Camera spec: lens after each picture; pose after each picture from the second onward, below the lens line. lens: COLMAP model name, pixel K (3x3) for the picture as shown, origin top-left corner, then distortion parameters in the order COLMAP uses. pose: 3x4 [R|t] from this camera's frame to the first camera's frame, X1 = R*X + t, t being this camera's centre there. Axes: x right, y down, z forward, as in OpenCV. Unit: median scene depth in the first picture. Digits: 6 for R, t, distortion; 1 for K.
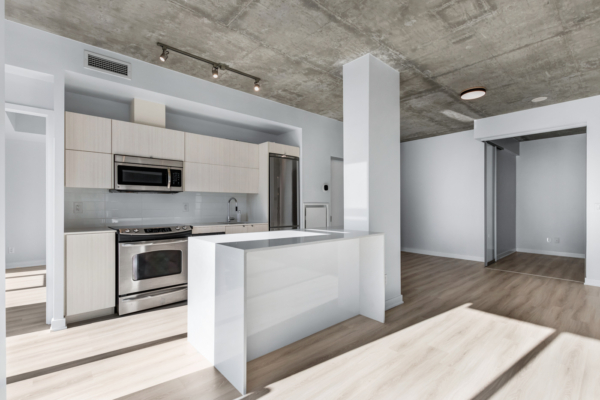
lens RADIAL K [[281.4, 0, 298.2], [0, 281.4, 205.1], [0, 0, 1]] dist [0.012455, -0.003394]
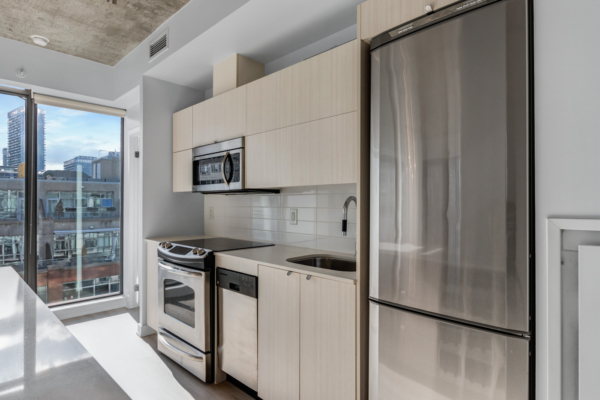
lens RADIAL K [[342.0, 0, 294.1], [0, 342.0, 206.3], [0, 0, 1]] dist [0.000023, -0.001965]
pose [[0.055538, 0.008685, -0.998419, 0.318668], [-0.004112, 0.999956, 0.008470, -0.020169], [0.998448, 0.003635, 0.055571, 1.145903]]
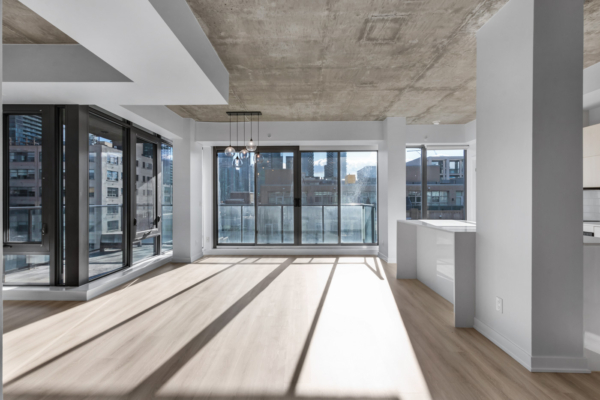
lens RADIAL K [[281.4, 0, 300.3], [0, 281.4, 199.8], [0, 0, 1]] dist [0.012455, -0.003394]
pose [[-0.674089, 0.002973, -0.738644, 1.115091], [0.001323, 0.999995, 0.002817, -0.011812], [0.738649, 0.000922, -0.674090, 1.035983]]
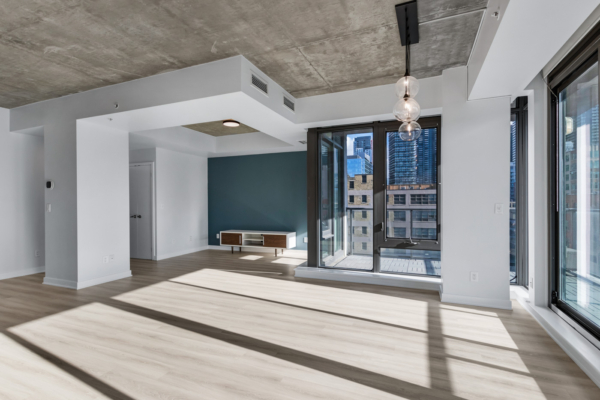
lens RADIAL K [[281.4, 0, 297.3], [0, 281.4, 202.7], [0, 0, 1]] dist [0.012455, -0.003394]
pose [[-0.436776, 0.006478, 0.899547, -0.336740], [0.007270, 0.999967, -0.003671, -0.003609], [-0.899541, 0.004936, -0.436809, 0.372873]]
